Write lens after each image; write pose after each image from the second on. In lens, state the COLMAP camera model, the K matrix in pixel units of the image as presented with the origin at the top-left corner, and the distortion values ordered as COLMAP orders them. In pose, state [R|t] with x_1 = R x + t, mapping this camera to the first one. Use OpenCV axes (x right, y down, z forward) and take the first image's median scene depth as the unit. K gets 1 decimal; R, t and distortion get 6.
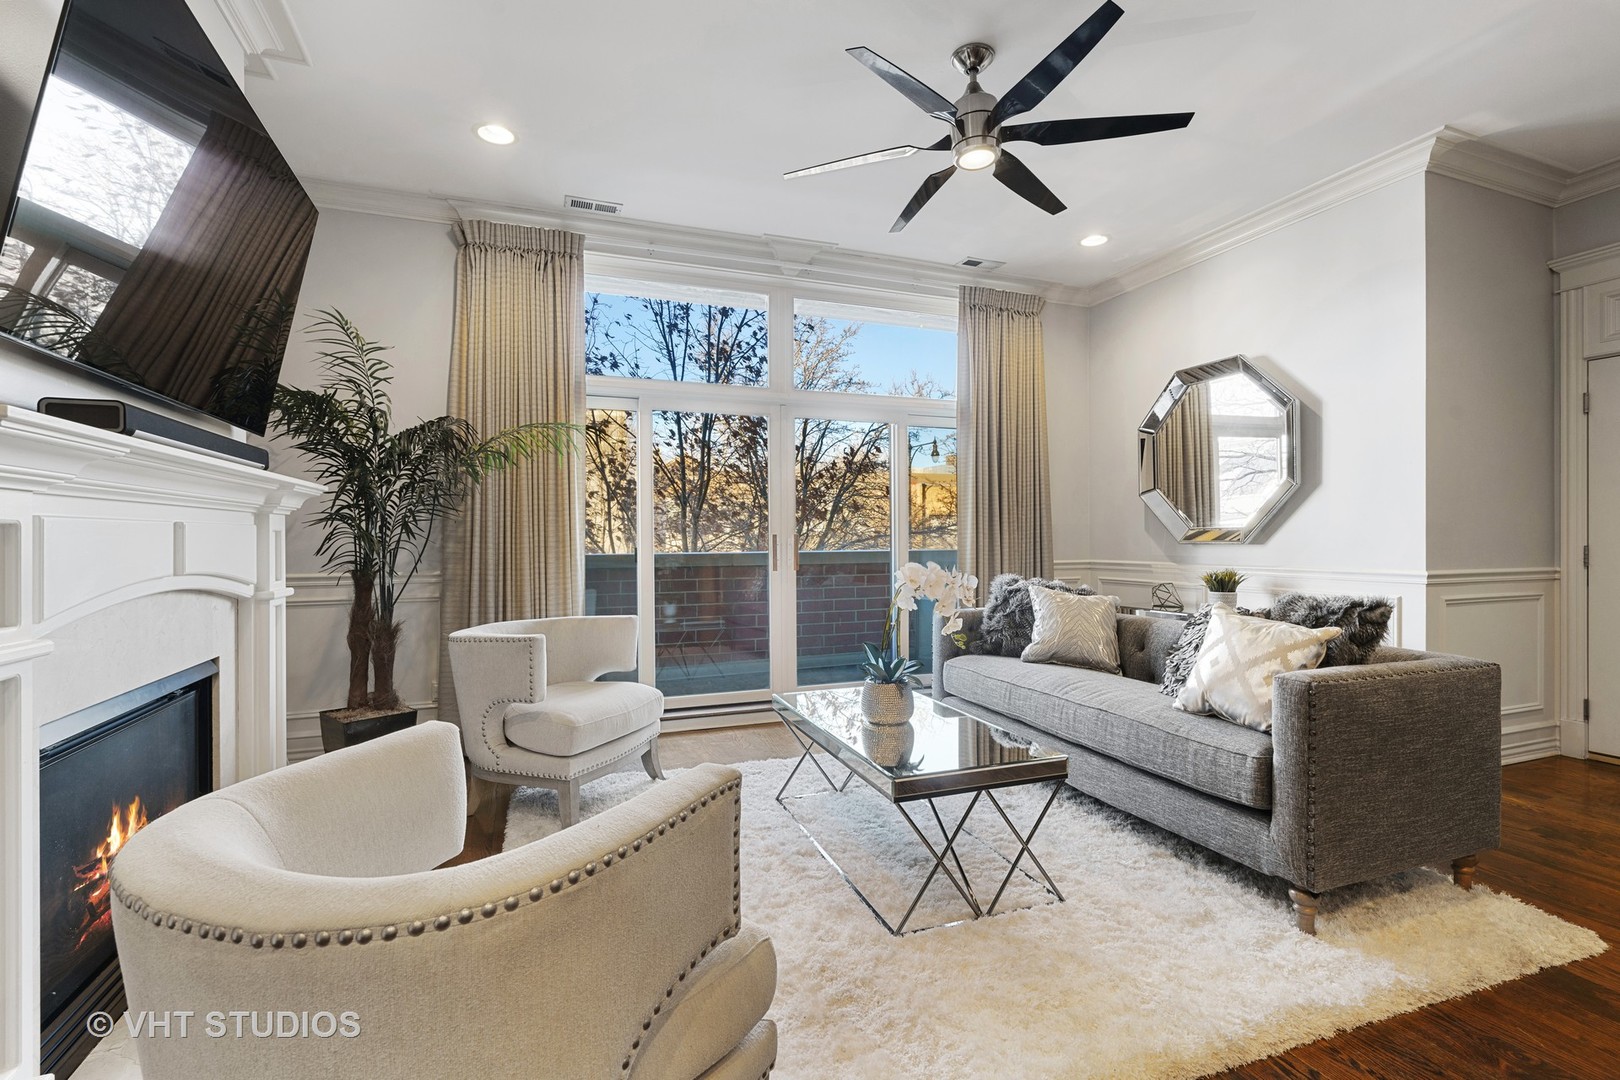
lens RADIAL K [[730.6, 0, 819.7], [0, 730.6, 541.6], [0, 0, 1]] dist [-0.011382, 0.004457]
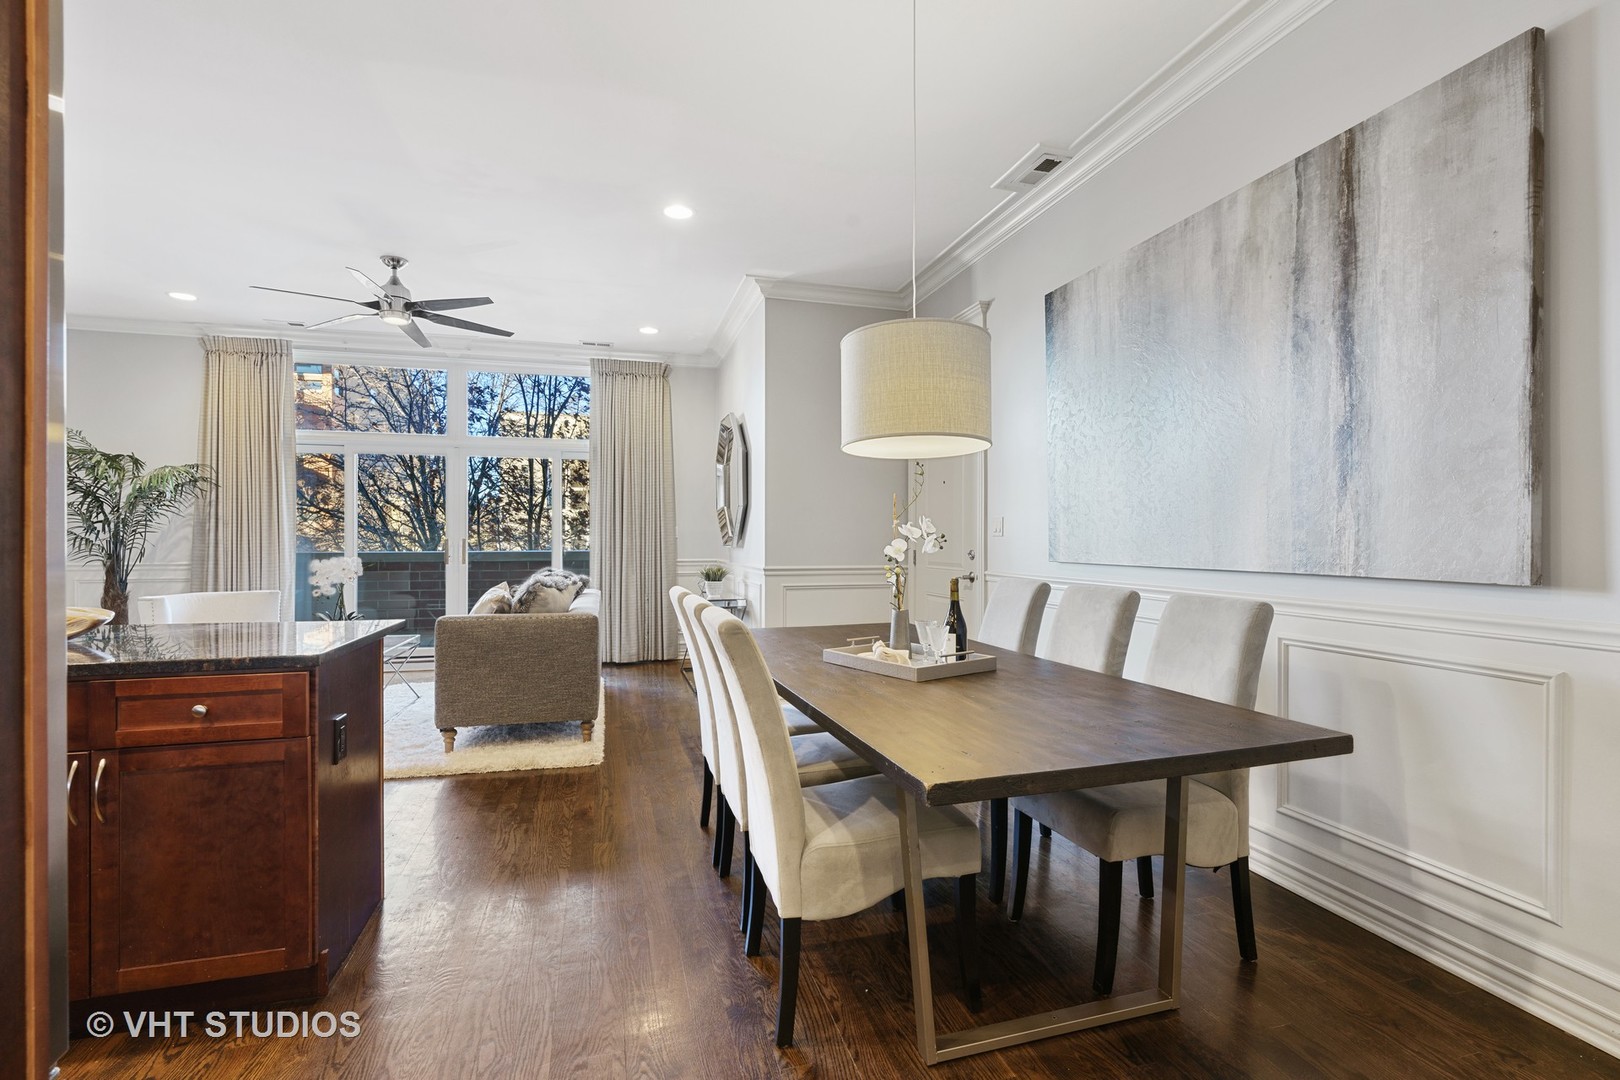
lens RADIAL K [[730.6, 0, 813.4], [0, 730.6, 544.8], [0, 0, 1]] dist [-0.011382, 0.004457]
pose [[0.996007, 0.005464, -0.089113, 0.943422], [-0.005524, 0.999985, -0.000430, -0.004048], [0.089109, 0.000921, 0.996021, -0.426423]]
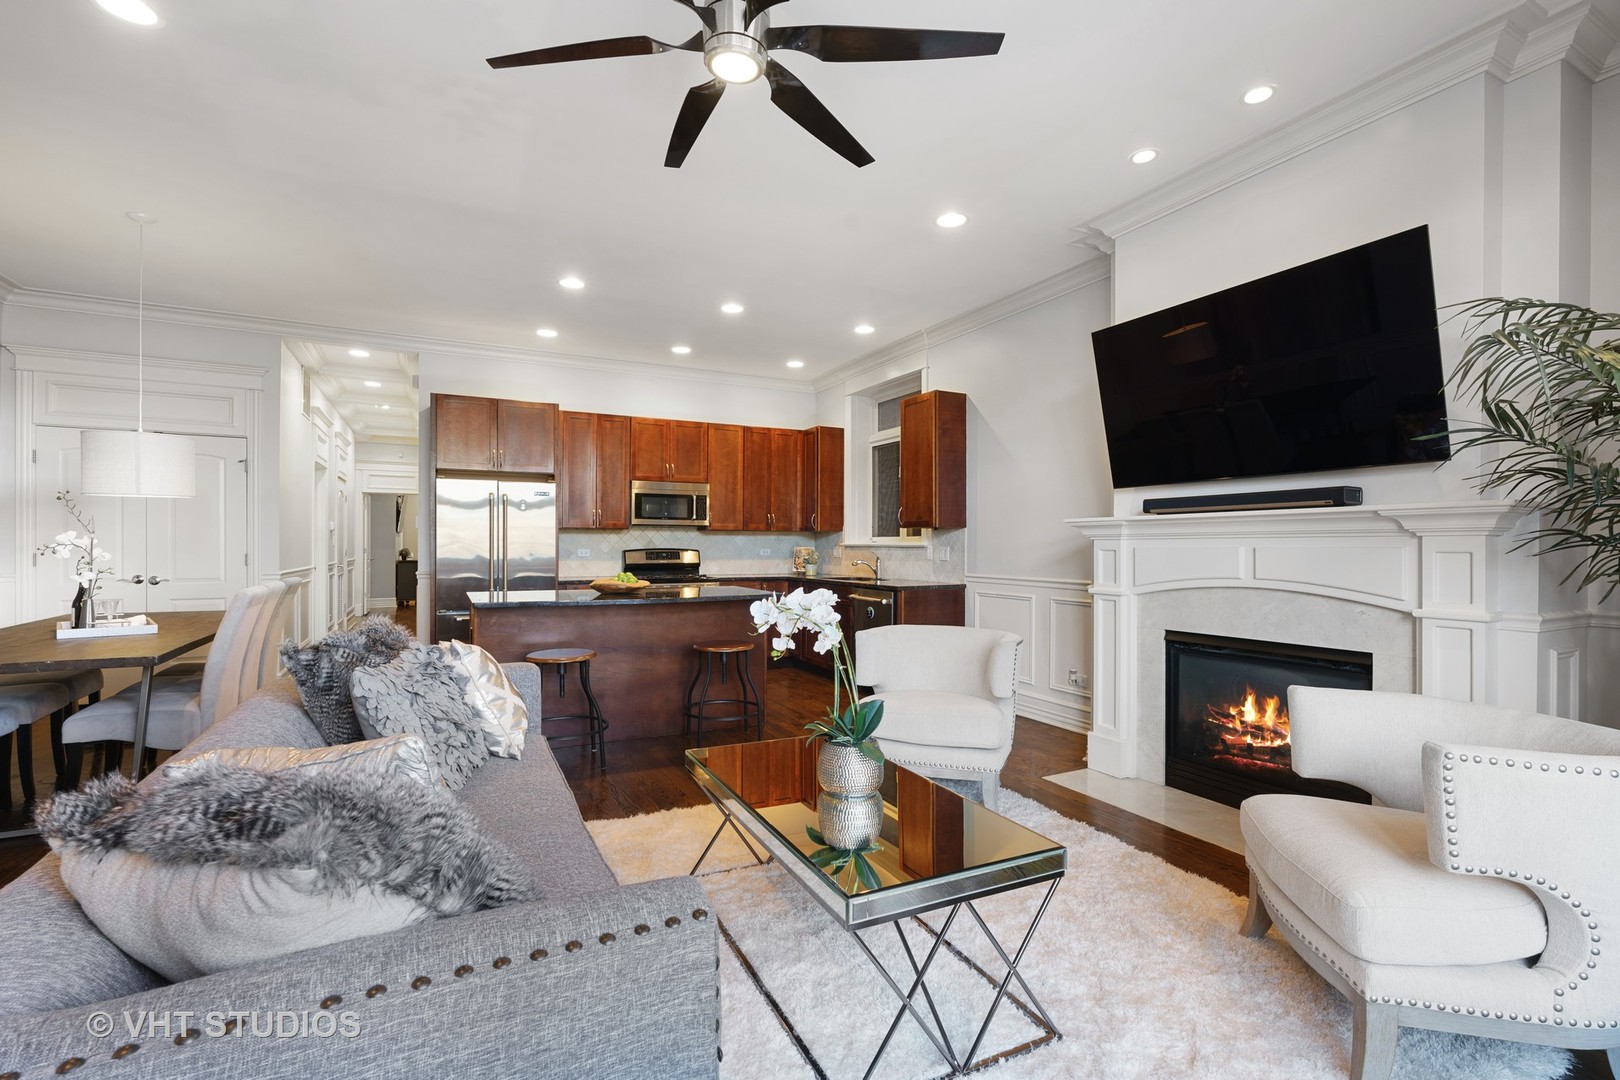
lens RADIAL K [[730.6, 0, 801.5], [0, 730.6, 540.4], [0, 0, 1]] dist [-0.011382, 0.004457]
pose [[-0.996250, -0.000029, -0.086519, 0.141258], [-0.000138, 0.999999, 0.001258, -0.020796], [0.086519, 0.001265, -0.996249, 1.246970]]
